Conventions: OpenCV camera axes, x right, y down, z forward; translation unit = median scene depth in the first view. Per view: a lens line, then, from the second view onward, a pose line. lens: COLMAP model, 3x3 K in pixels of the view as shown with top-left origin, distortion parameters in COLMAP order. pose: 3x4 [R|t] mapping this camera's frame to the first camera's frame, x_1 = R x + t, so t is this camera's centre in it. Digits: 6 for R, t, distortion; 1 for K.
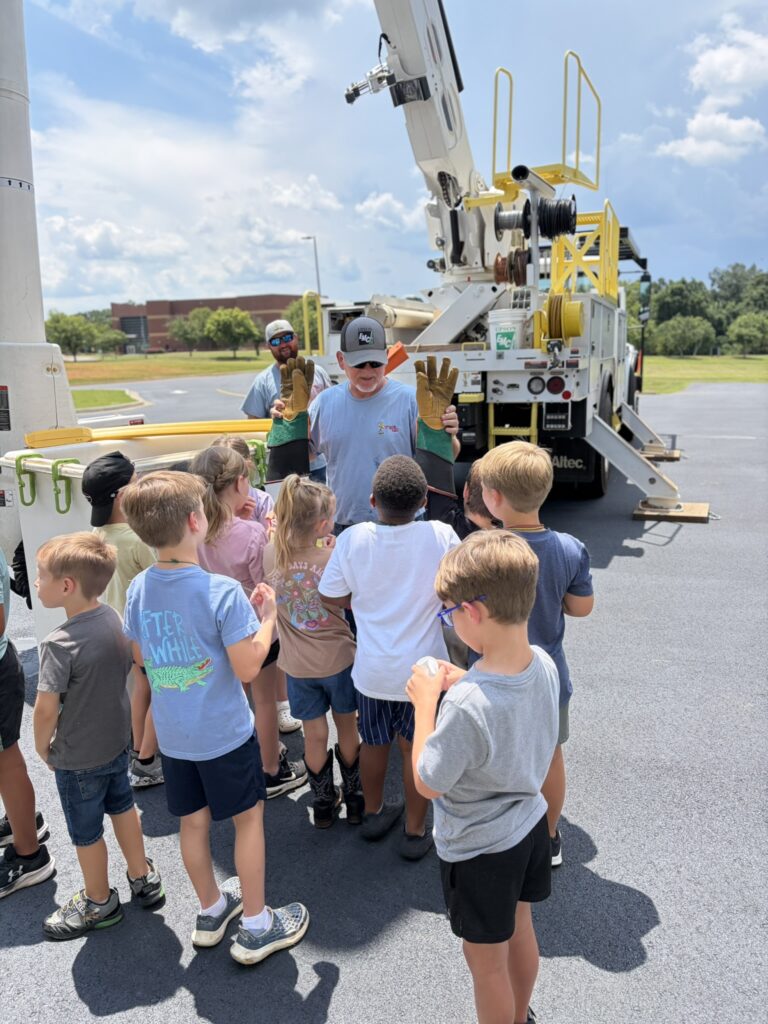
lens RADIAL K [[781.2, 0, 382.1], [0, 781.2, 505.0], [0, 0, 1]] dist [0.041636, -0.034607]
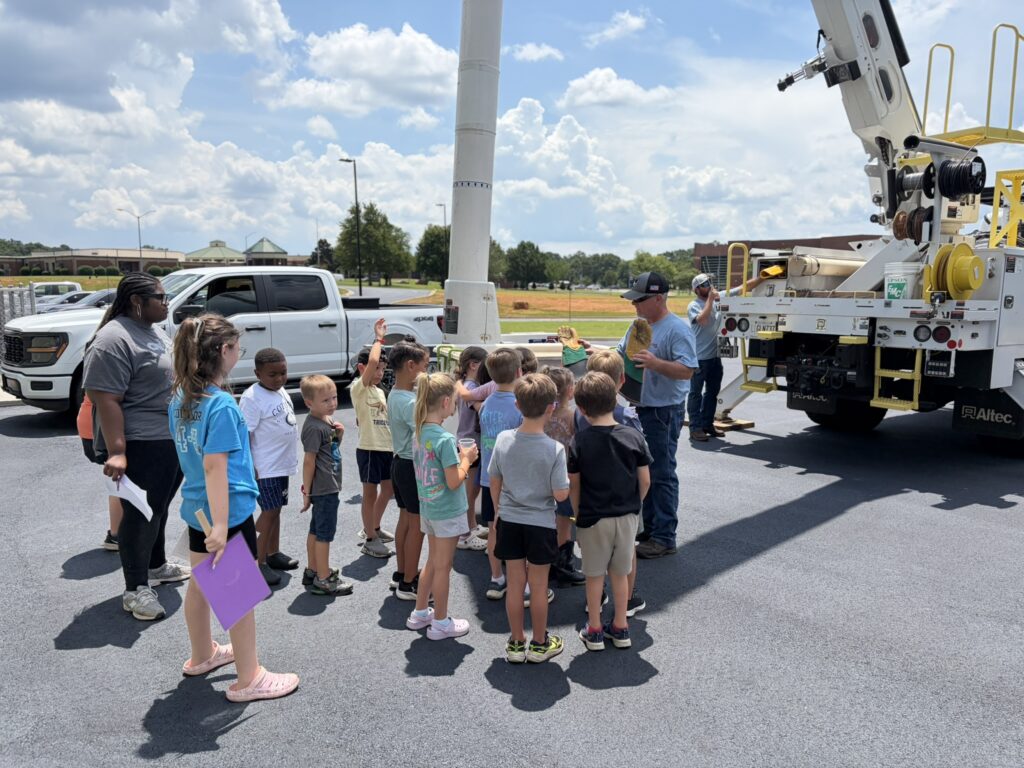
lens RADIAL K [[781.2, 0, 515.1], [0, 781.2, 385.9], [0, 0, 1]] dist [0.041636, -0.034607]
pose [[0.843317, 0.106268, -0.526805, 0.291534], [-0.143212, 0.989246, -0.029703, 0.027617], [0.517983, 0.100494, 0.849467, -0.179657]]
